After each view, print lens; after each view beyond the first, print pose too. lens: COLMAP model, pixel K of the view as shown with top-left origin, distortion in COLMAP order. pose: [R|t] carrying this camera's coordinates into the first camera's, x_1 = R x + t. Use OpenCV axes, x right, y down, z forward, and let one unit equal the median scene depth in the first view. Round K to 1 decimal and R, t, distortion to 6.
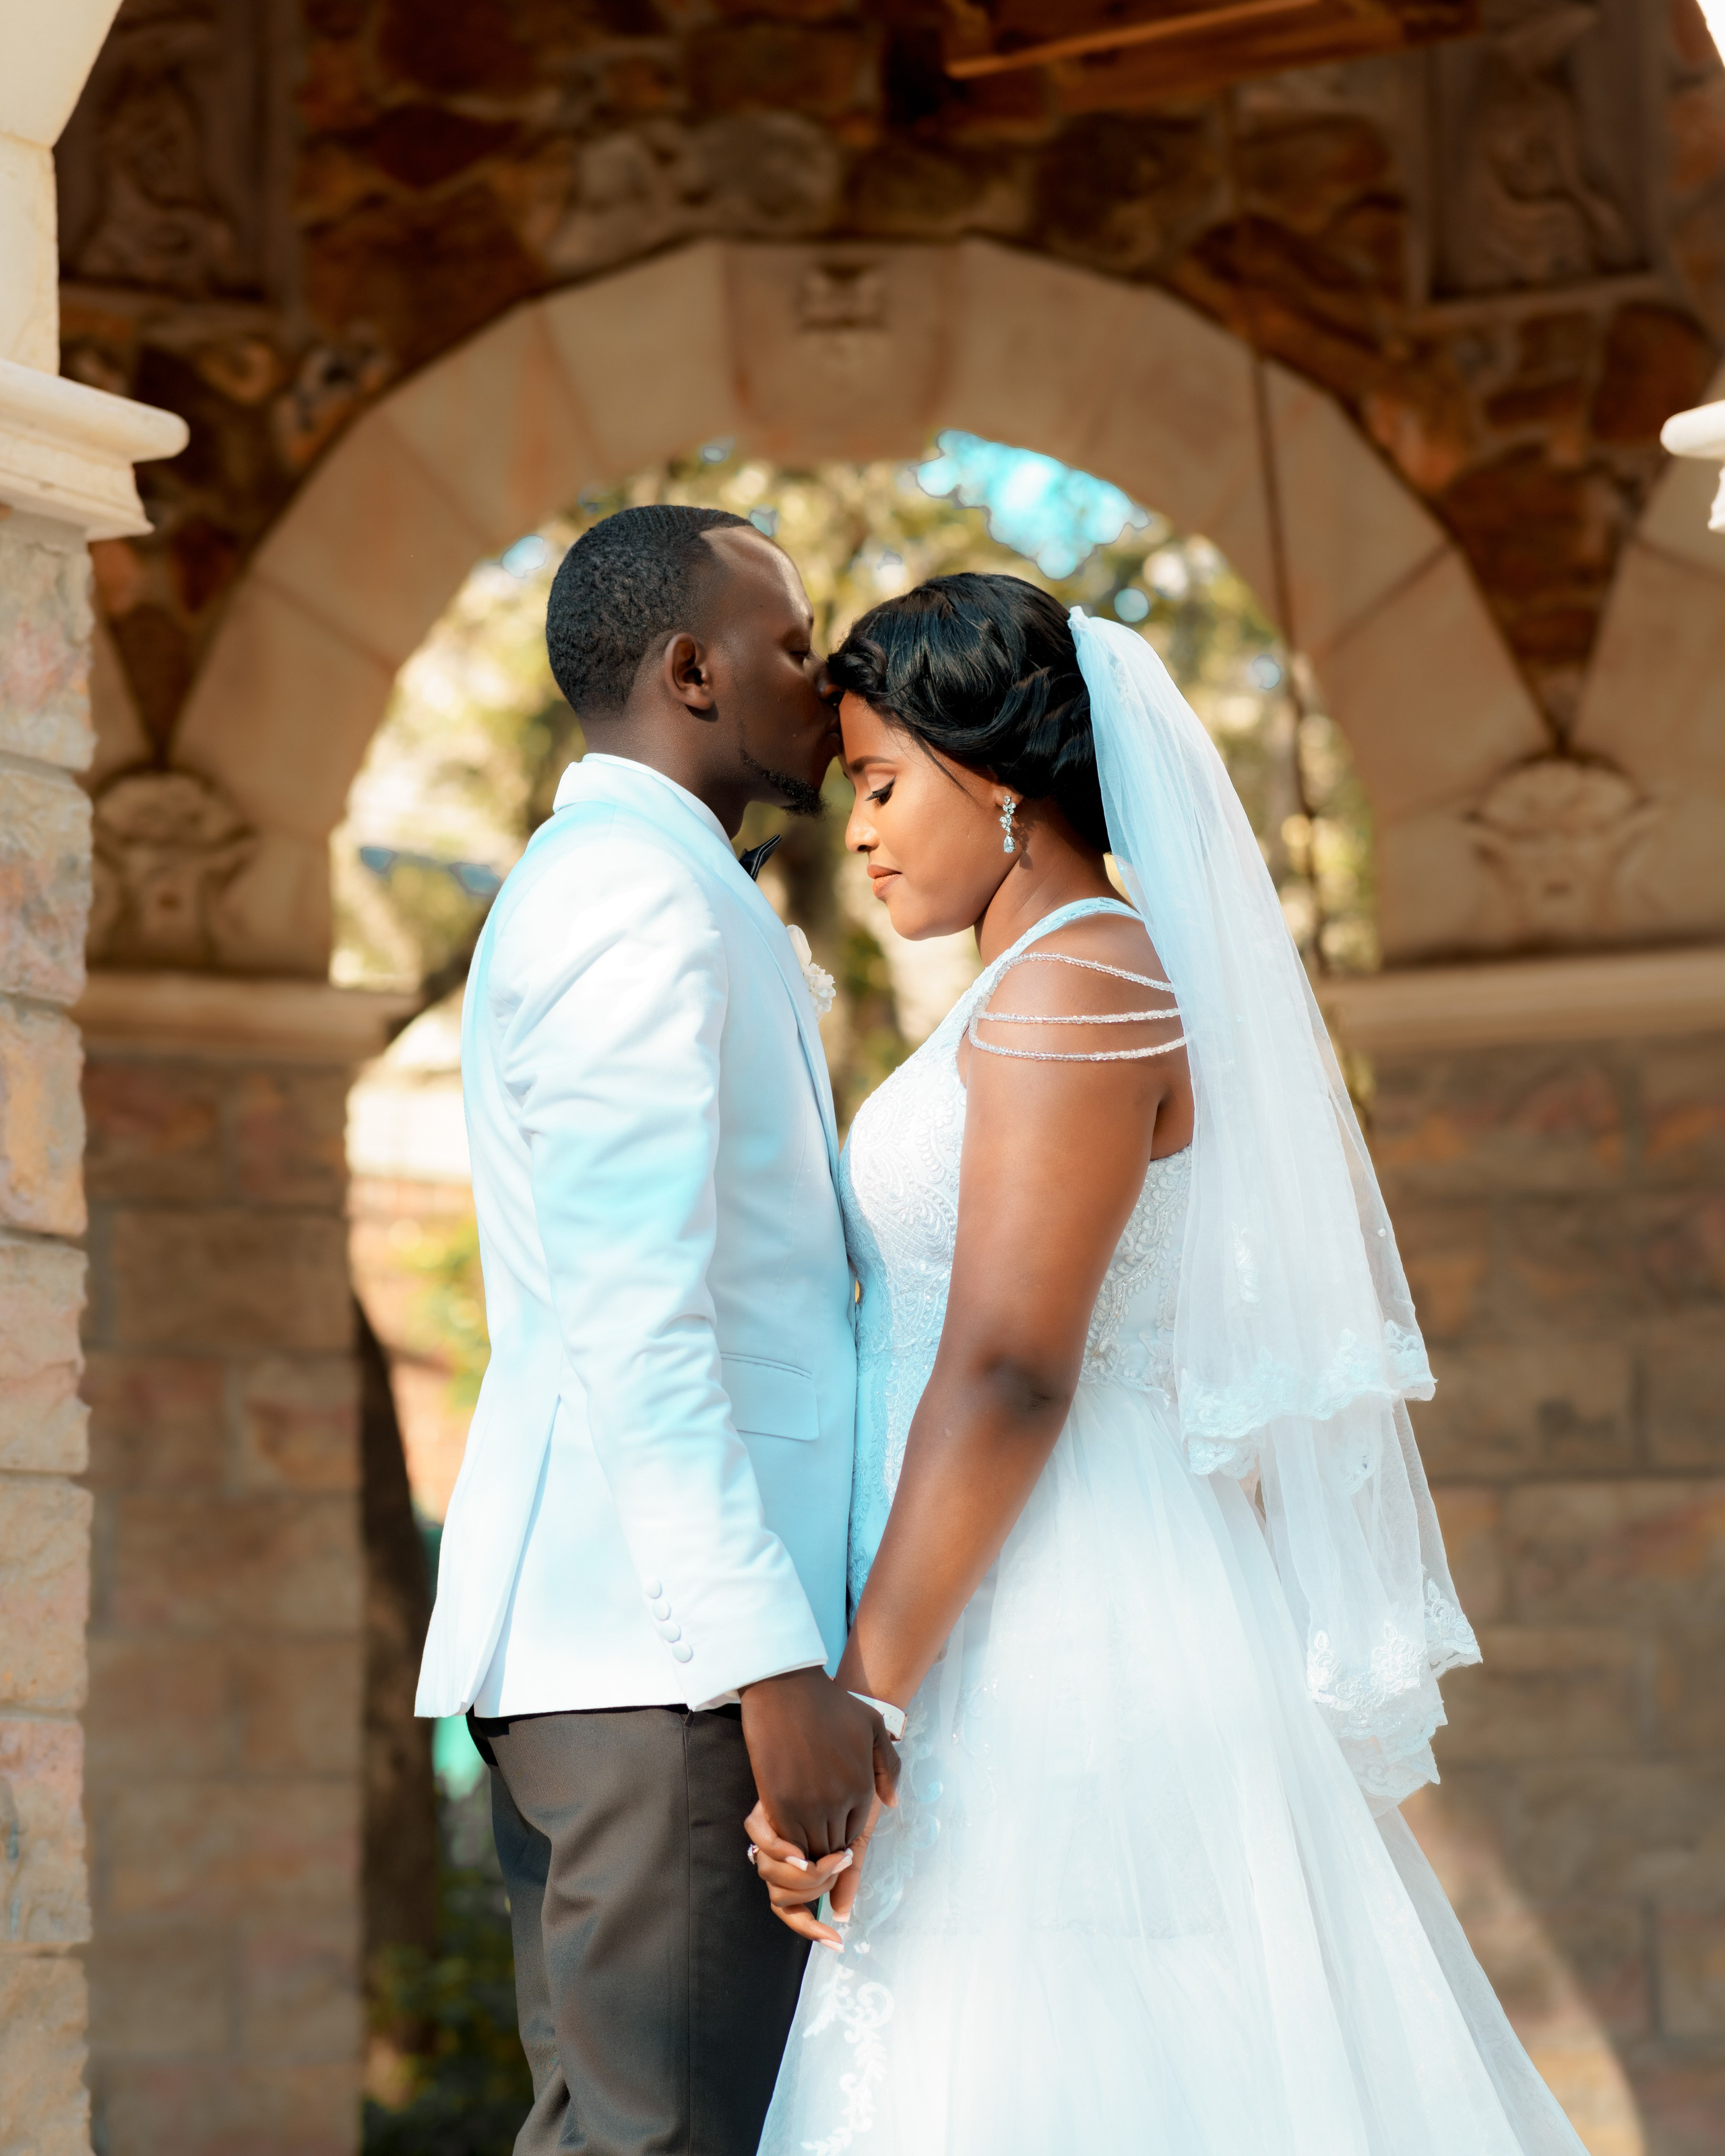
lens RADIAL K [[6013.7, 0, 915.5], [0, 6013.7, 1220.9], [0, 0, 1]] dist [0.034778, -0.173094]
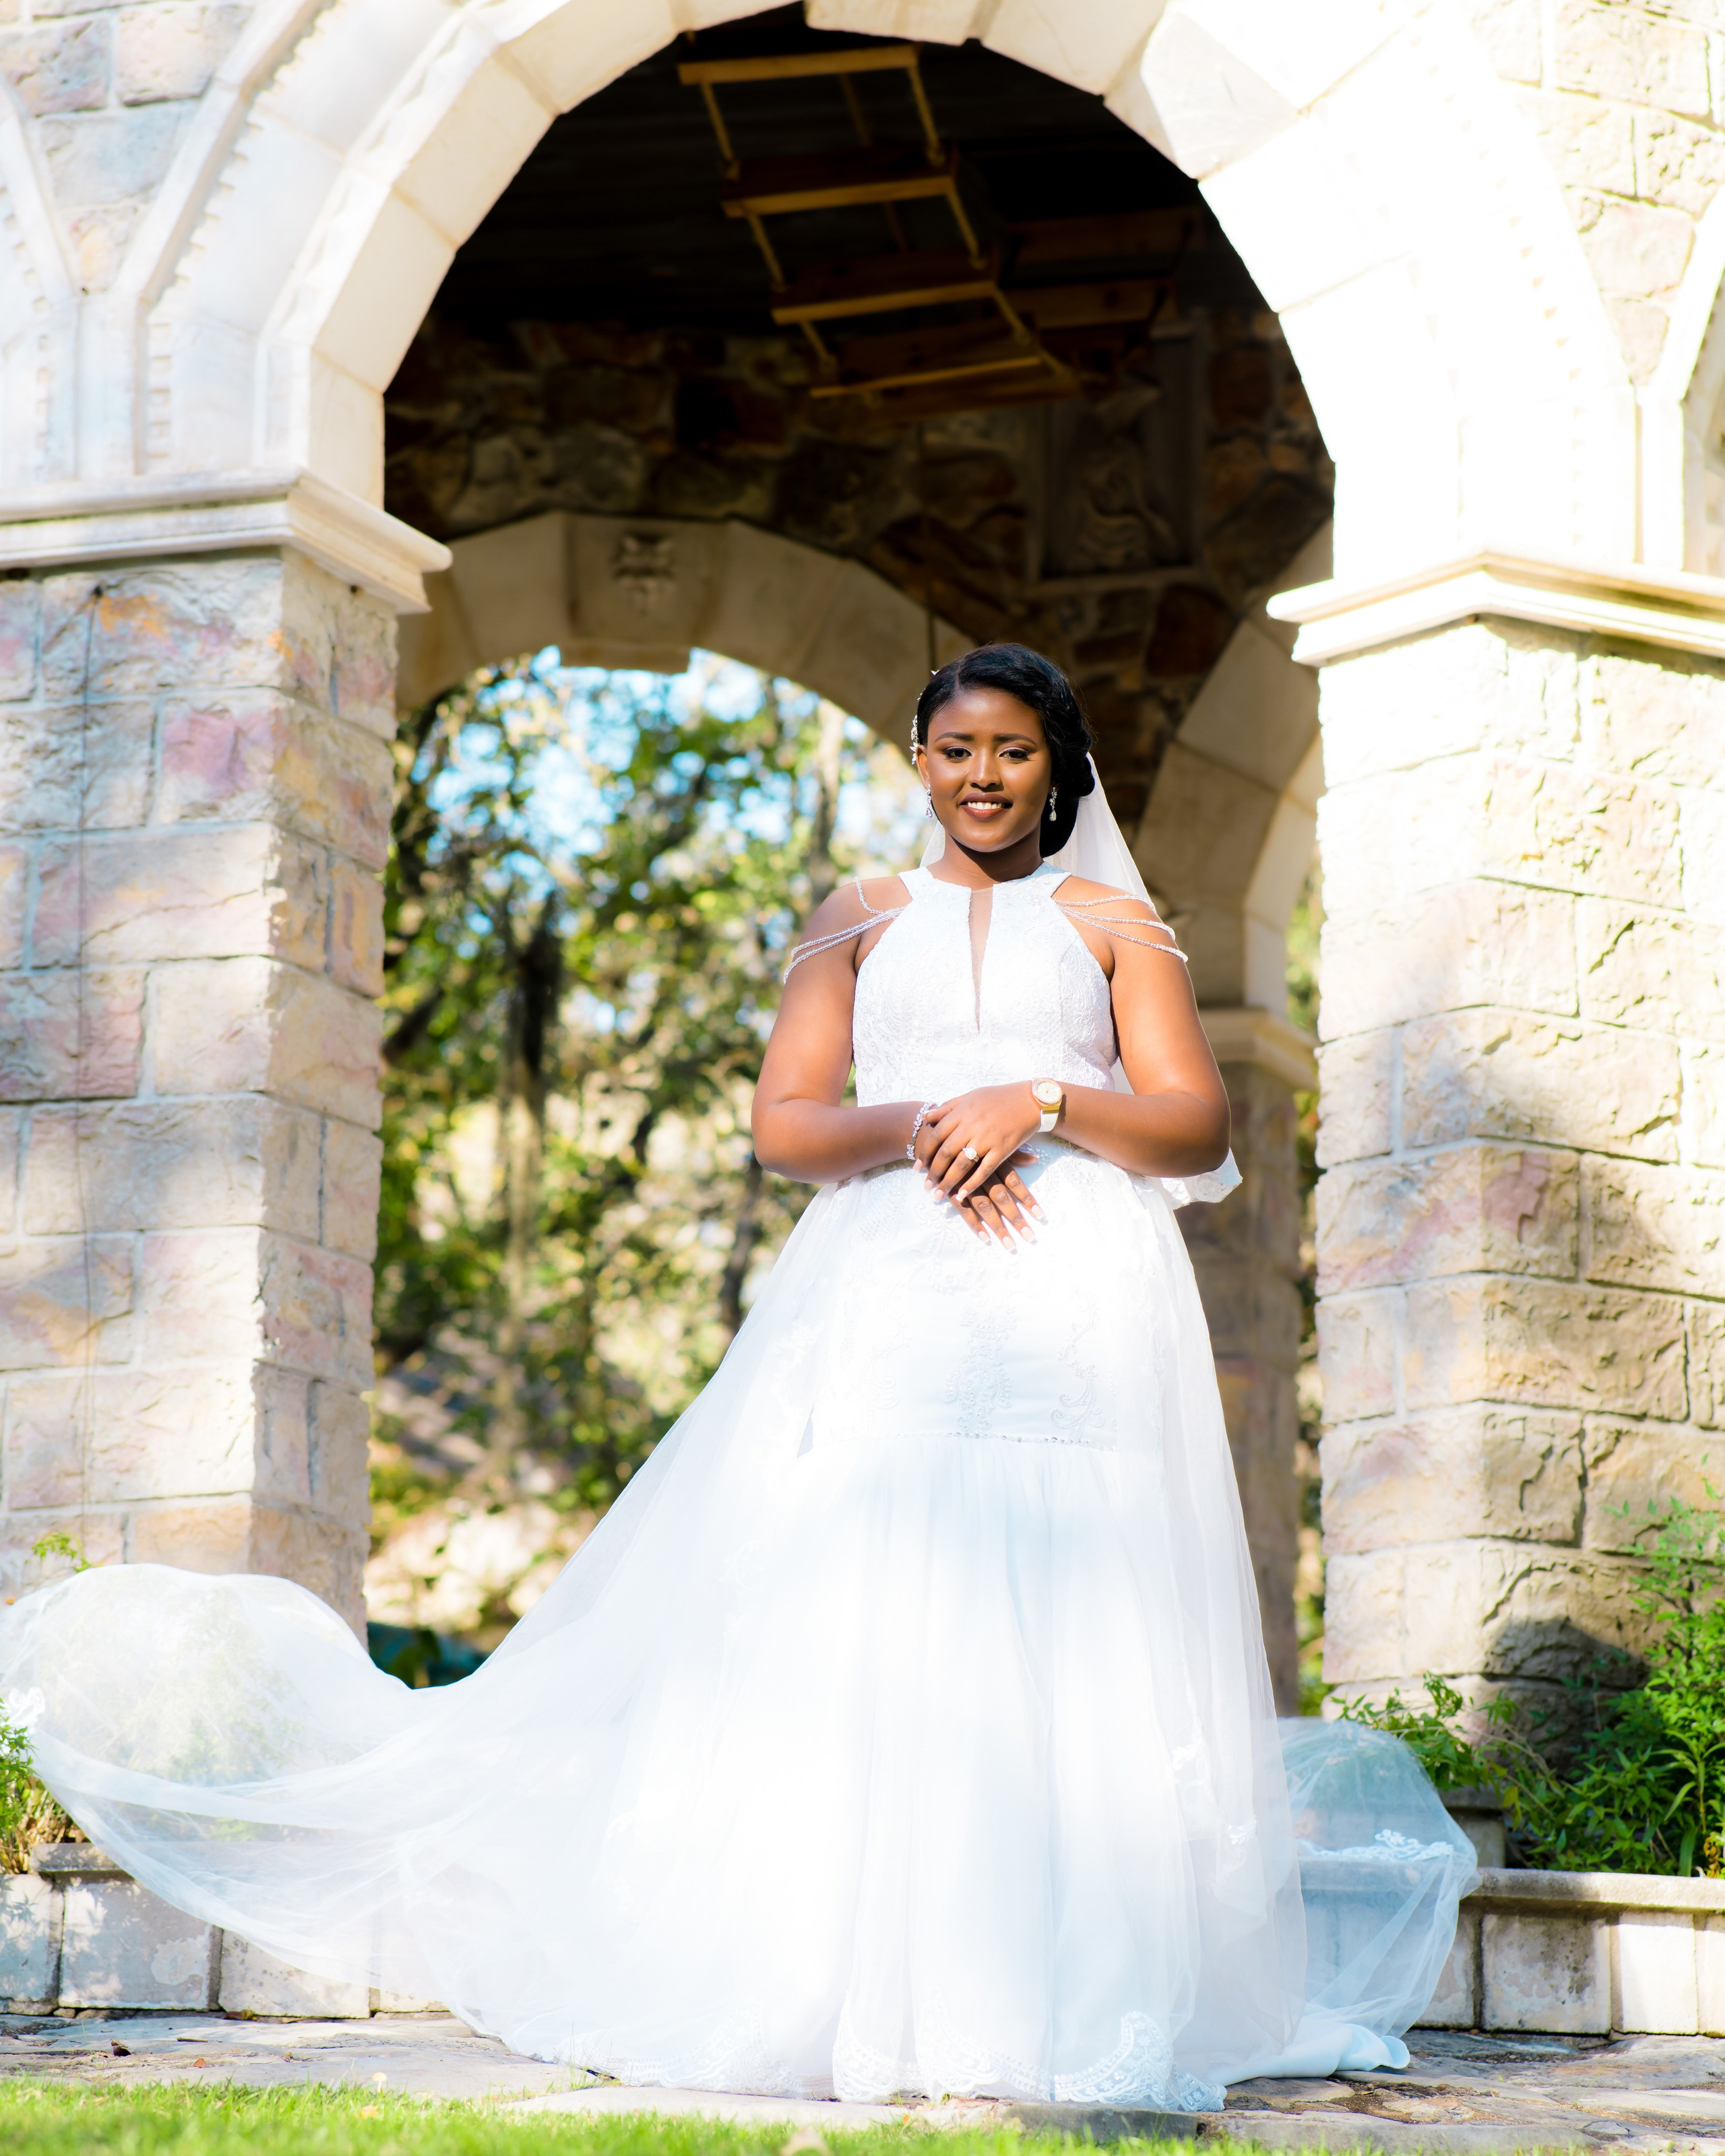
lens RADIAL K [[5585.2, 0, 840.6], [0, 5585.2, 1079.3], [0, 0, 1]] dist [0.477158, -0.615633]
pose [[0.994593, 0.046358, 0.092932, -0.089203], [-0.038637, 0.995781, -0.083226, 0.090553], [-0.096398, 0.079185, 0.992188, -0.374238]]
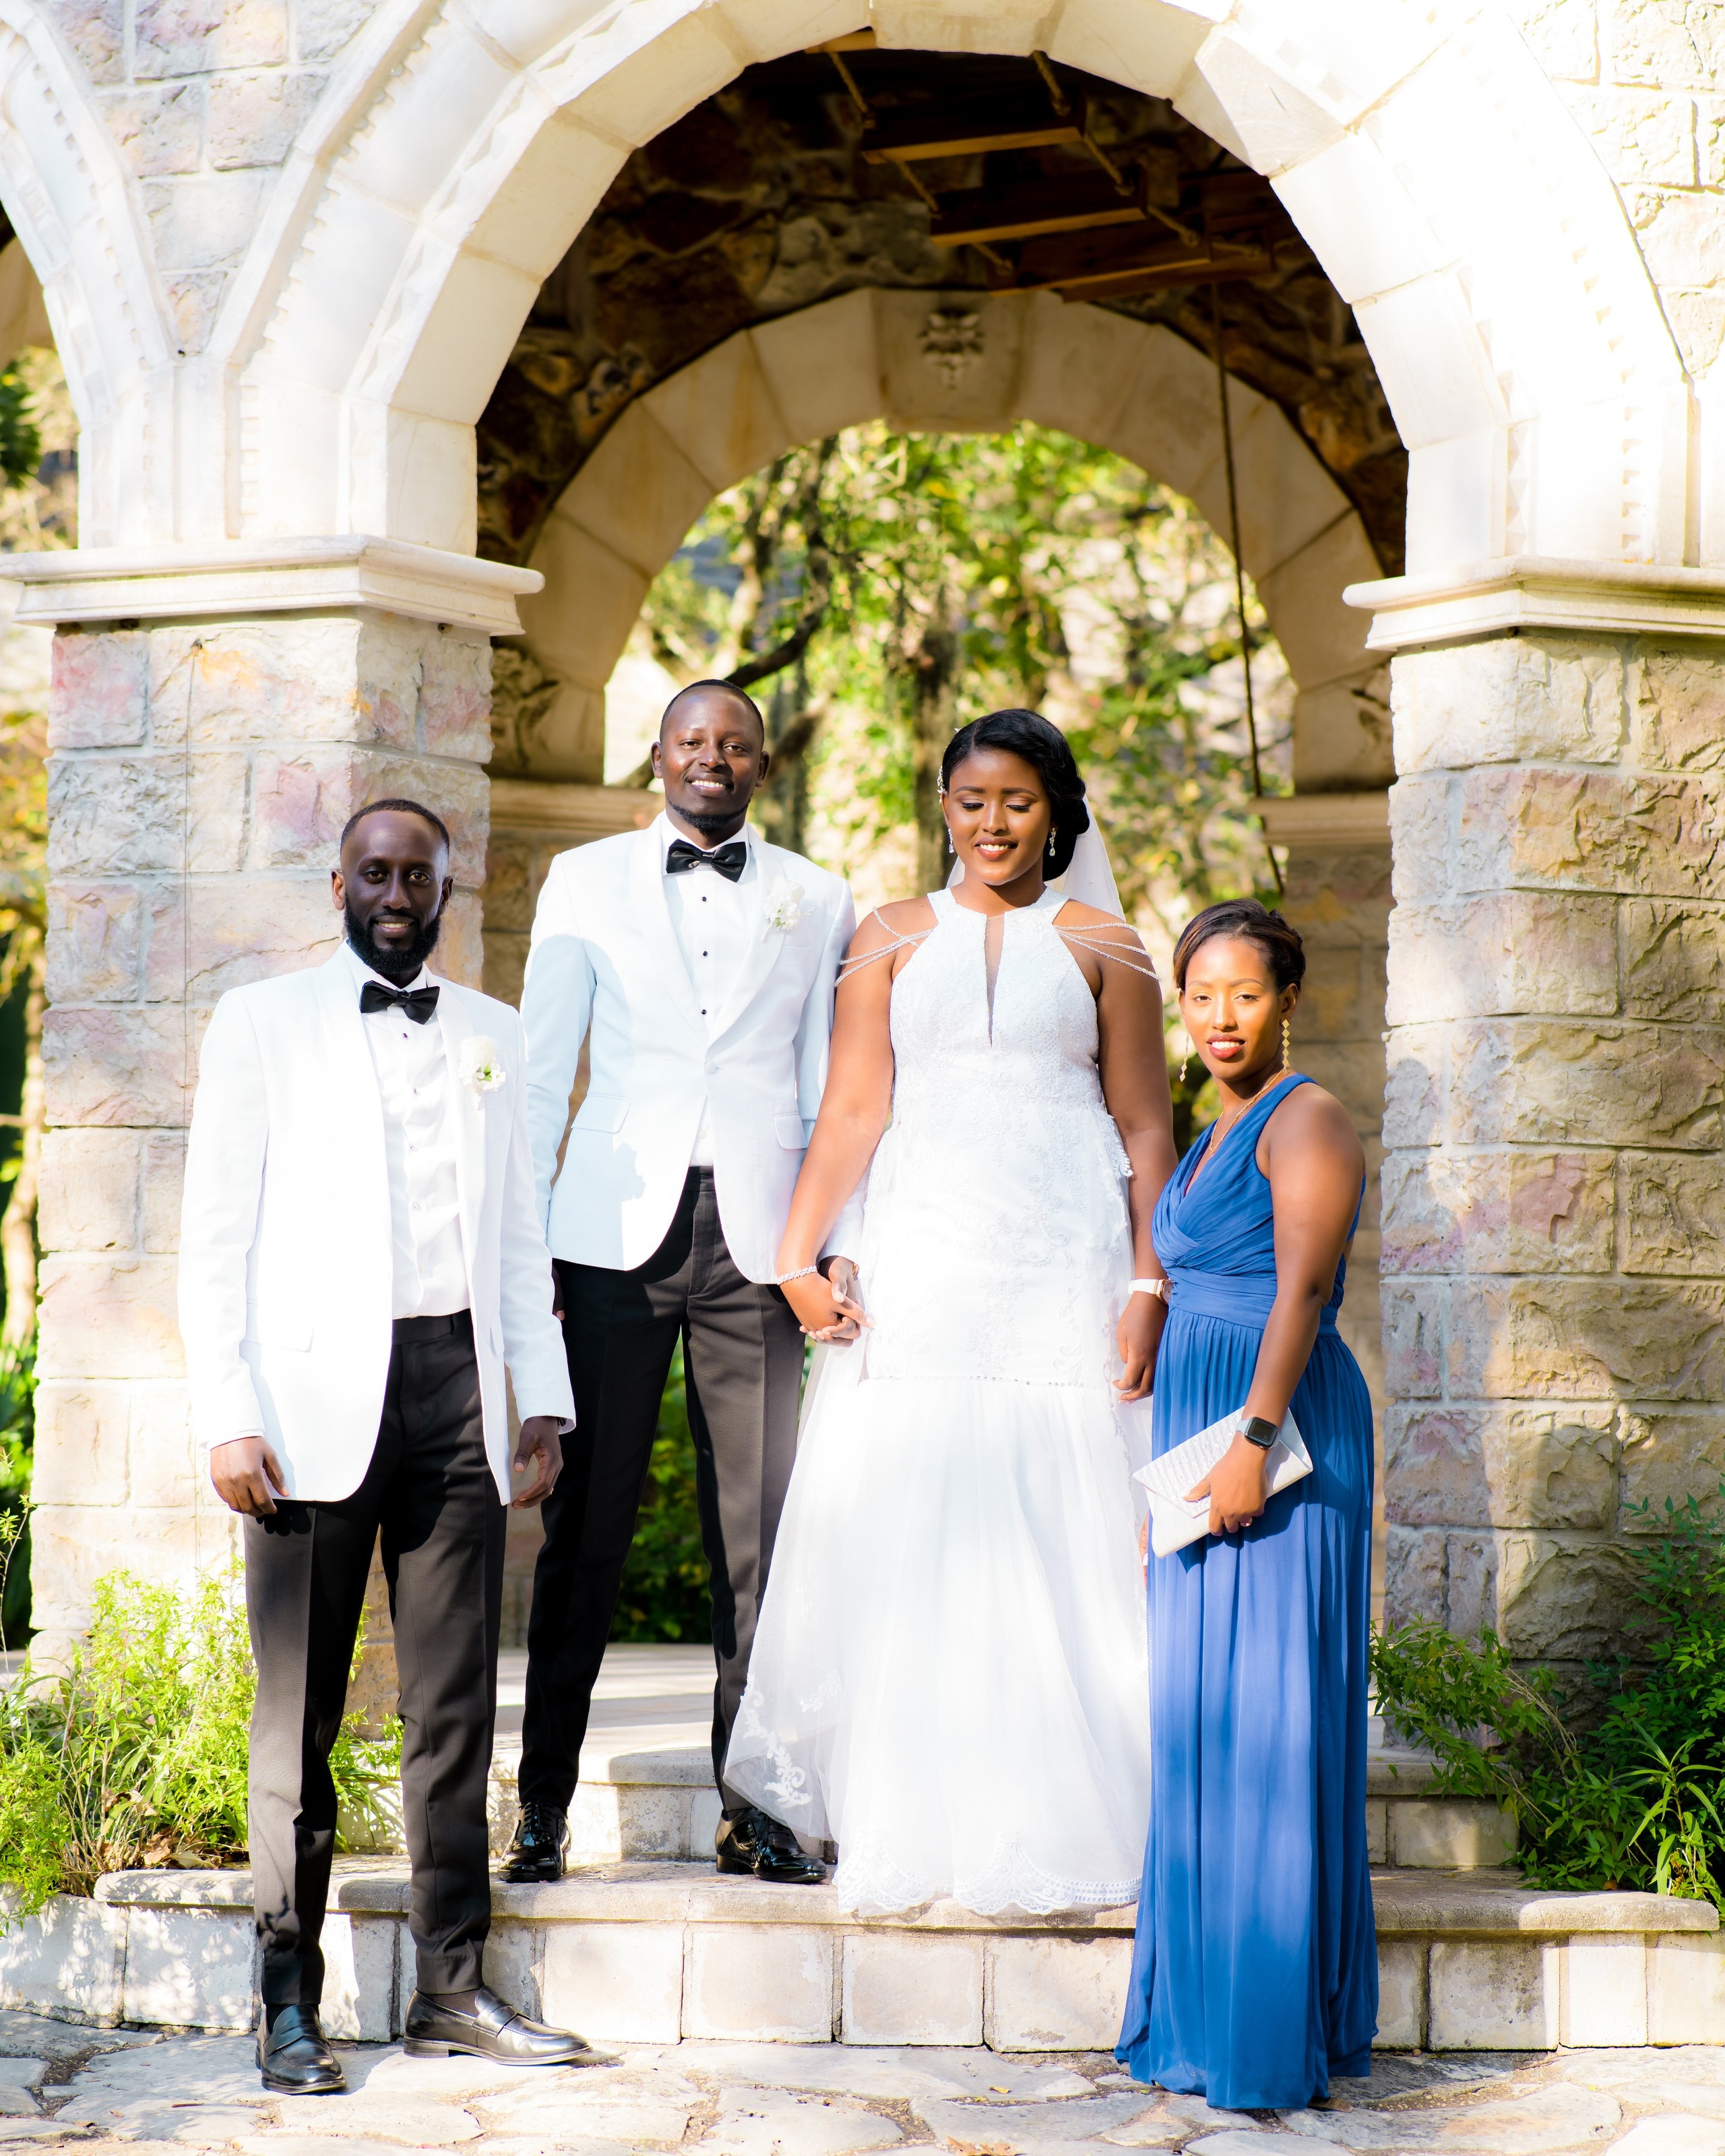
lens RADIAL K [[5795.8, 0, 862.5], [0, 5795.8, 1078.0], [0, 0, 1]] dist [0.444532, 0.105338]
pose [[0.998629, 0.027809, -0.044357, 0.035800], [-0.025635, 0.998478, 0.048831, -0.039145], [0.045648, -0.047627, 0.997822, -0.466606]]
